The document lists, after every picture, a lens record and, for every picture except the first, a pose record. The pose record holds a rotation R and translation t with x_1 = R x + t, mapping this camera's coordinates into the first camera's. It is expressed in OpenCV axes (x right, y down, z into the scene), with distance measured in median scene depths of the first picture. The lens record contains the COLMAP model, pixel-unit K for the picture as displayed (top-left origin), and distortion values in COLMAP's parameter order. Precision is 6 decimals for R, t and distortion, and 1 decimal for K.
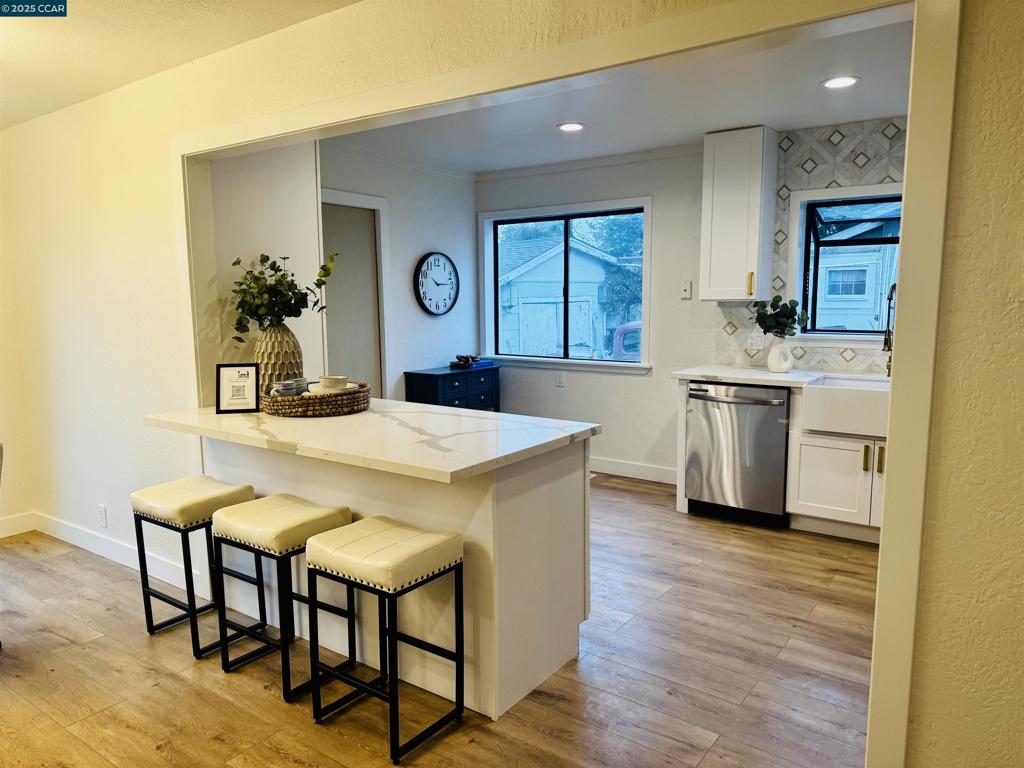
lens RADIAL K [[715.9, 0, 506.0], [0, 715.9, 389.7], [0, 0, 1]] dist [0.052646, -0.069338]
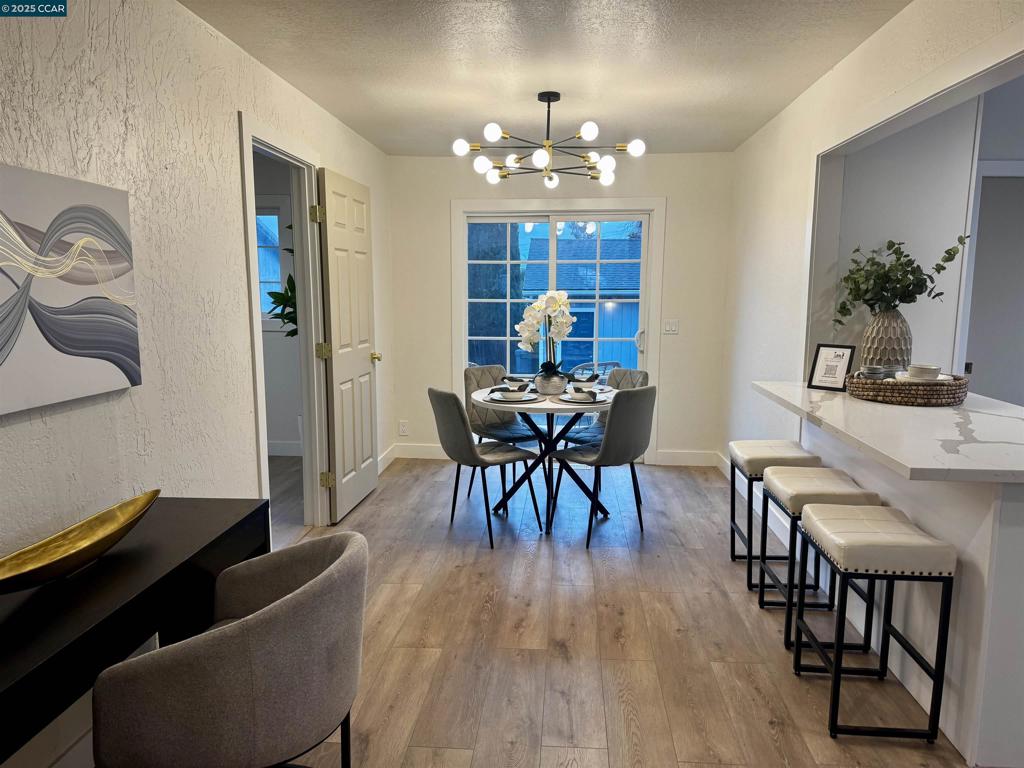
lens RADIAL K [[719.6, 0, 512.0], [0, 719.6, 384.0], [0, 0, 1]] dist [0.063311, -0.066788]
pose [[0.524143, 0.128541, -0.841874, 0.208236], [-0.118565, 0.989931, 0.077330, -0.003380], [0.843337, 0.059285, 0.534106, 0.014026]]
